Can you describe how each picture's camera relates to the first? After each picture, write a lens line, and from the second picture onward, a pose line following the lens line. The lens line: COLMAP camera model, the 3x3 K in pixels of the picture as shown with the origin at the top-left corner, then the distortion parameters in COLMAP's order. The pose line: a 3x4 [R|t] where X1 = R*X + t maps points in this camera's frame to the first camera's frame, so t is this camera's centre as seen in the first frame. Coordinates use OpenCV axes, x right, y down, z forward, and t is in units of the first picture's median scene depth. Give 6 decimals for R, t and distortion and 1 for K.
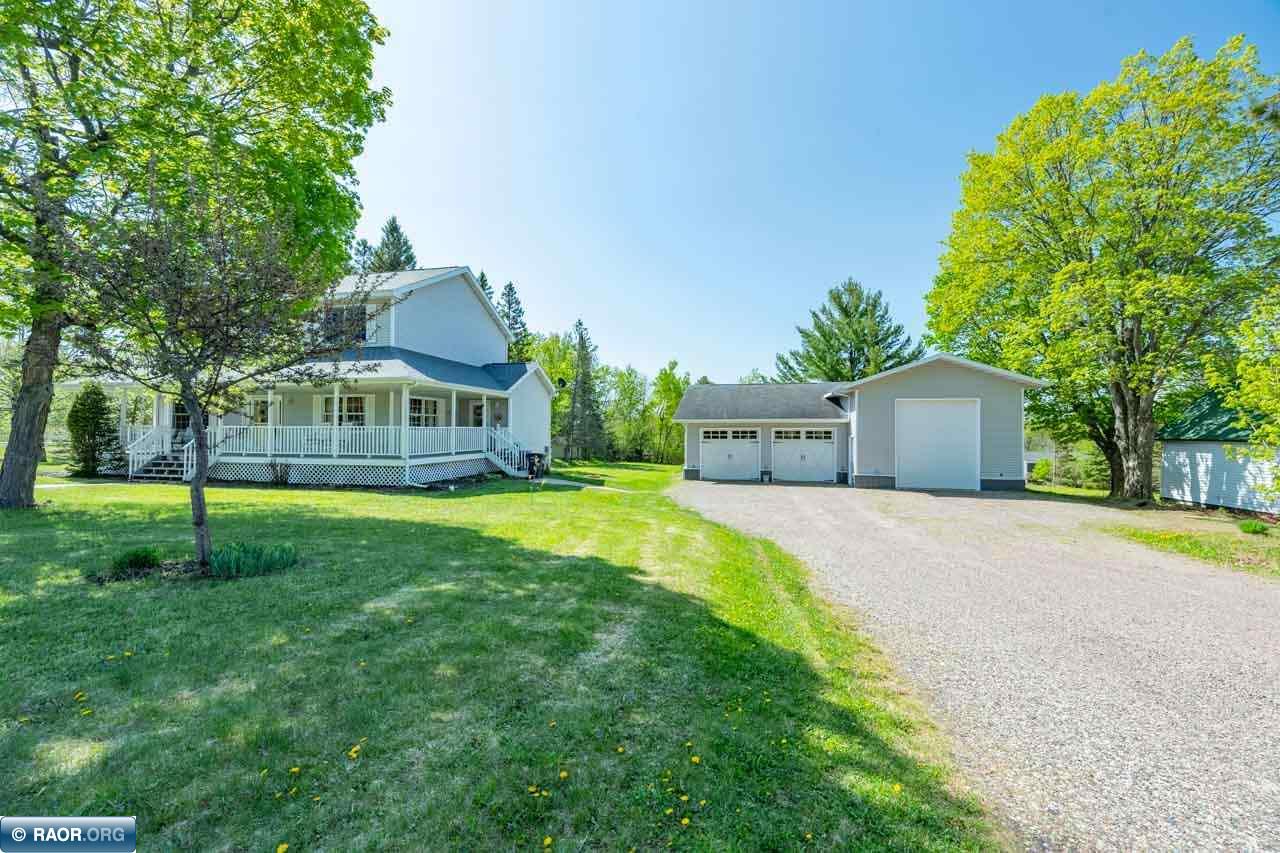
lens RADIAL K [[496.7, 0, 641.7], [0, 496.7, 425.5], [0, 0, 1]] dist [0.002558, -0.000523]
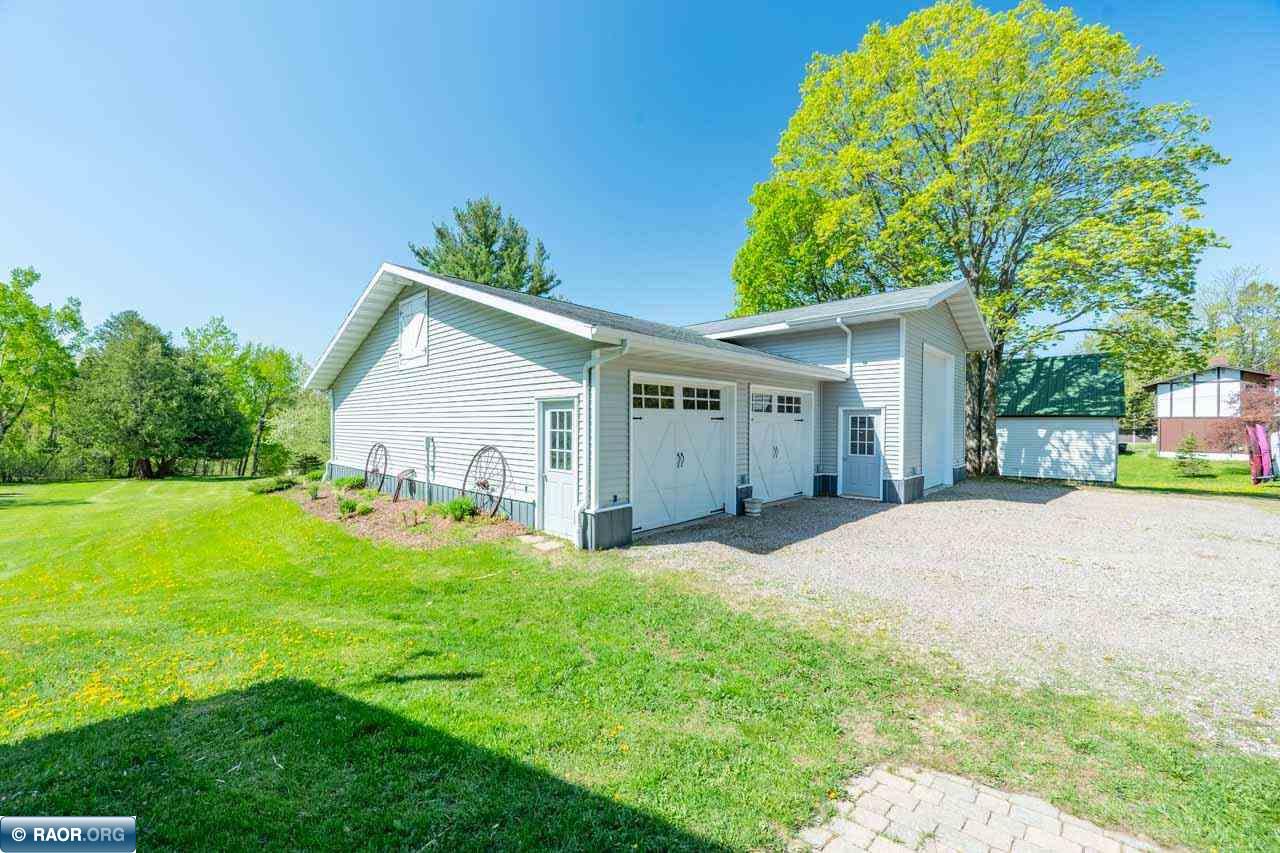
lens RADIAL K [[496.7, 0, 638.5], [0, 496.7, 425.6], [0, 0, 1]] dist [0.002558, -0.000523]
pose [[0.523465, -0.002604, 0.852043, -0.148748], [-0.013905, 0.999836, 0.011598, 0.036361], [-0.851934, -0.017919, 0.523343, 0.862885]]
